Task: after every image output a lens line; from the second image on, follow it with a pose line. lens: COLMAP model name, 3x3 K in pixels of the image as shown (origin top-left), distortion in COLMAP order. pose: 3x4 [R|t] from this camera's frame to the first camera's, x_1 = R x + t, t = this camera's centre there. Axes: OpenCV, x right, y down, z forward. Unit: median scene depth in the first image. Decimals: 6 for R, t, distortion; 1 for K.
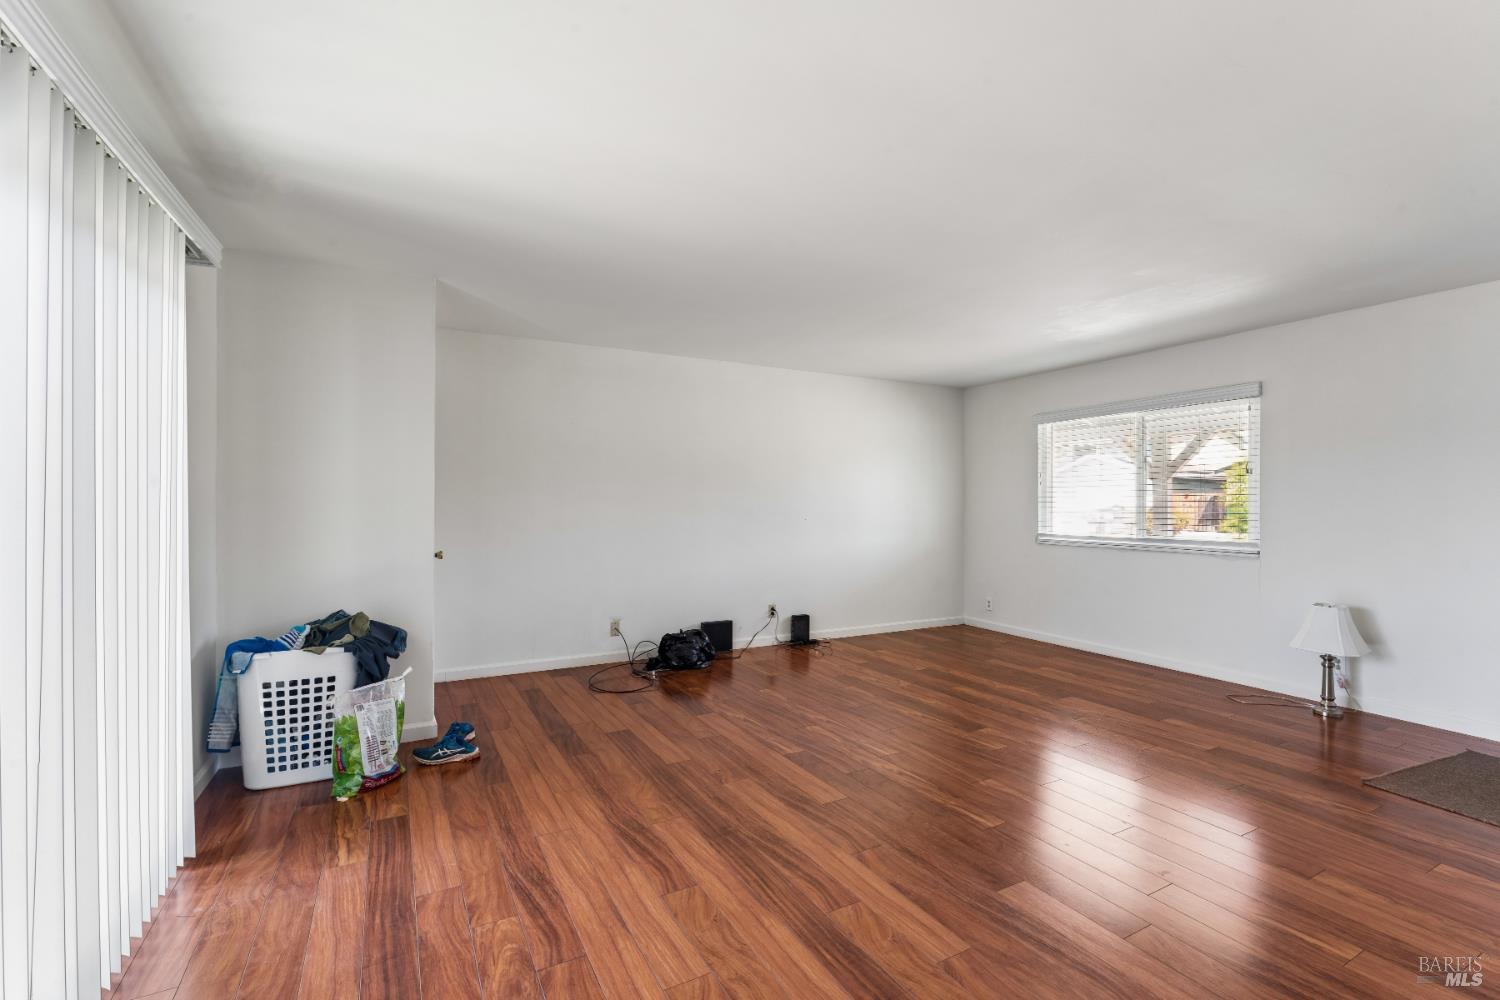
lens RADIAL K [[651.8, 0, 750.0], [0, 651.8, 500.0], [0, 0, 1]] dist [-0.001198, -0.000500]
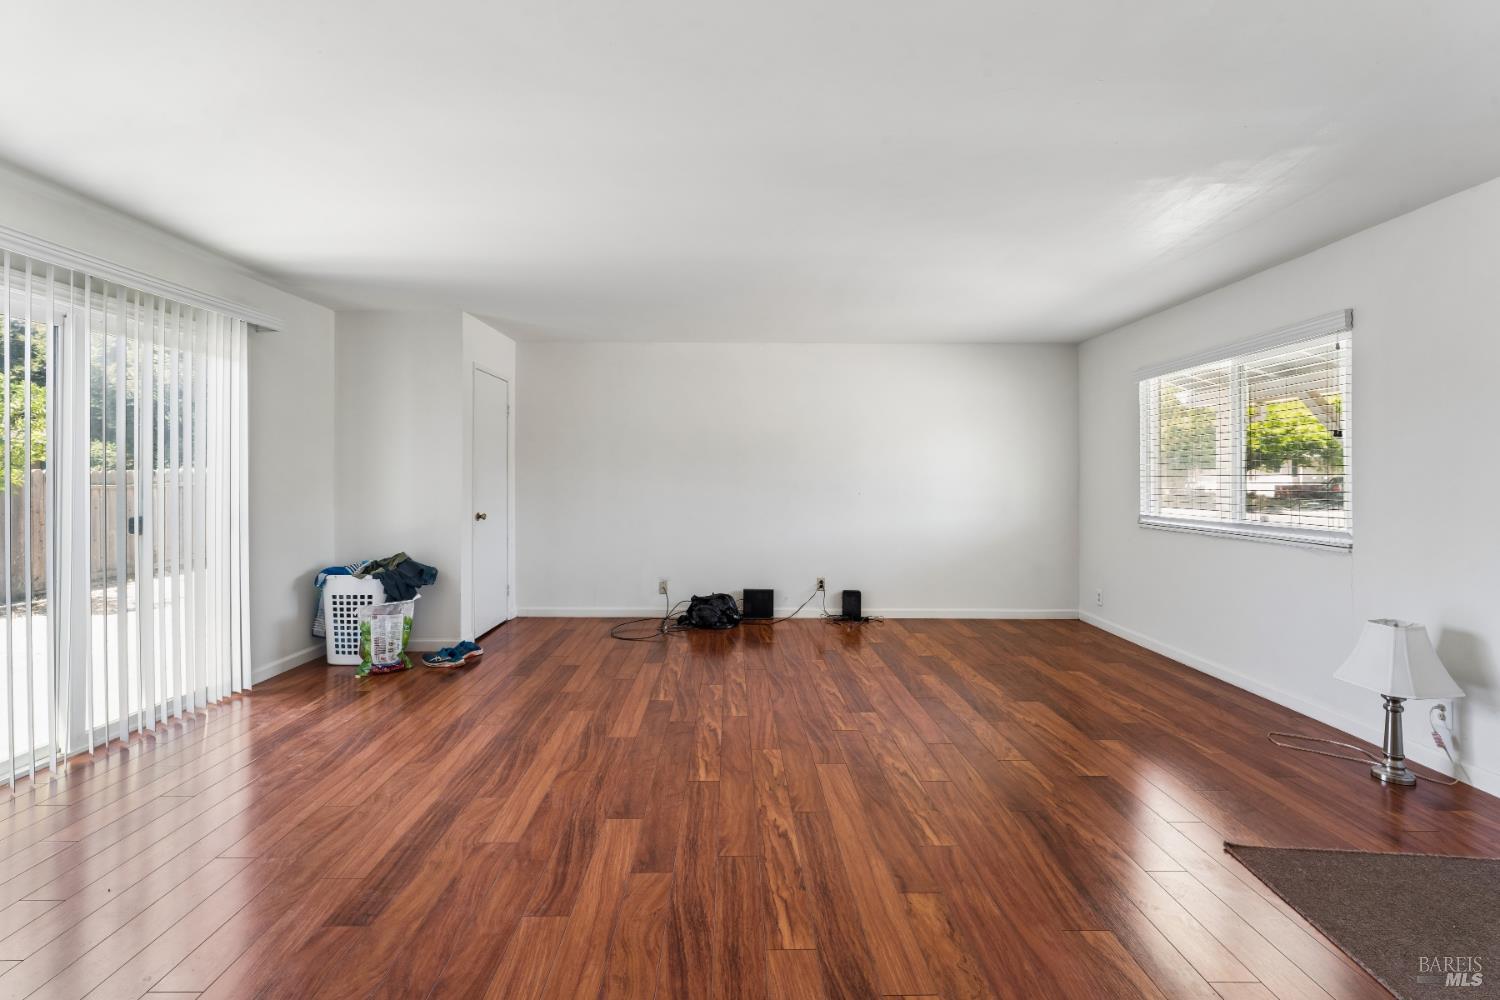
lens RADIAL K [[665.0, 0, 746.2], [0, 665.0, 477.7], [0, 0, 1]] dist [-0.000055, -0.000167]
pose [[0.887538, 0.000144, -0.460735, 0.602507], [0.001777, 0.999991, 0.003736, 0.001222], [0.460732, -0.004135, 0.887530, 0.045355]]
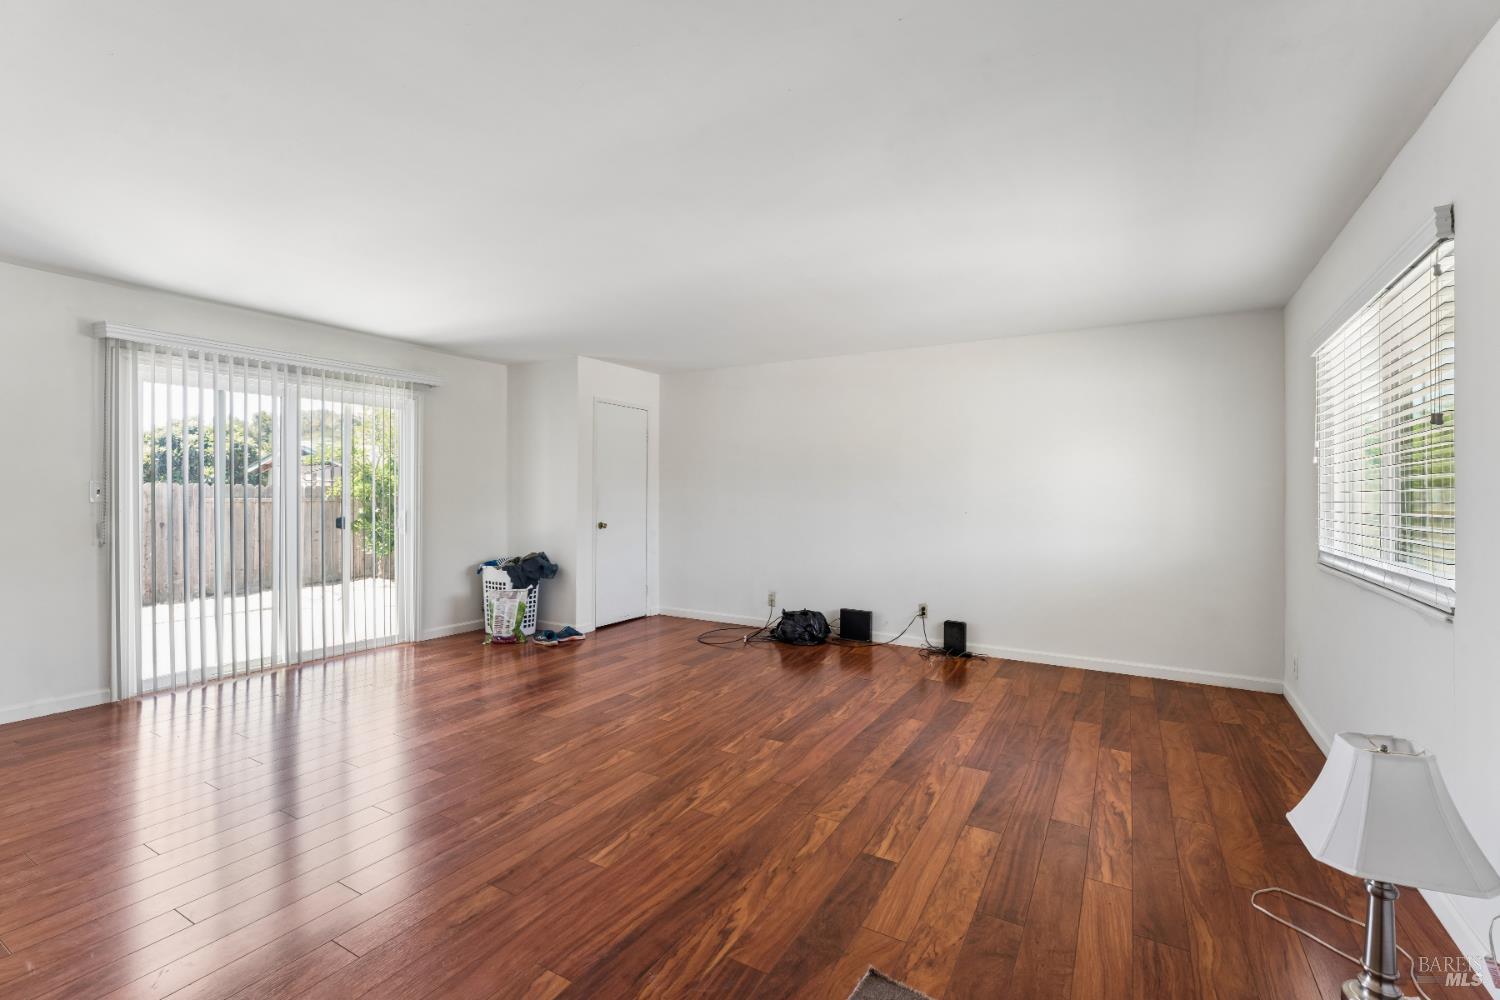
lens RADIAL K [[659.2, 0, 750.0], [0, 659.2, 500.0], [0, 0, 1]] dist [0.001511, 0.000461]
pose [[0.522061, 0.008730, -0.852864, 1.035108], [-0.000299, 0.999949, 0.010052, 0.006514], [0.852908, -0.004993, 0.522037, 0.454569]]
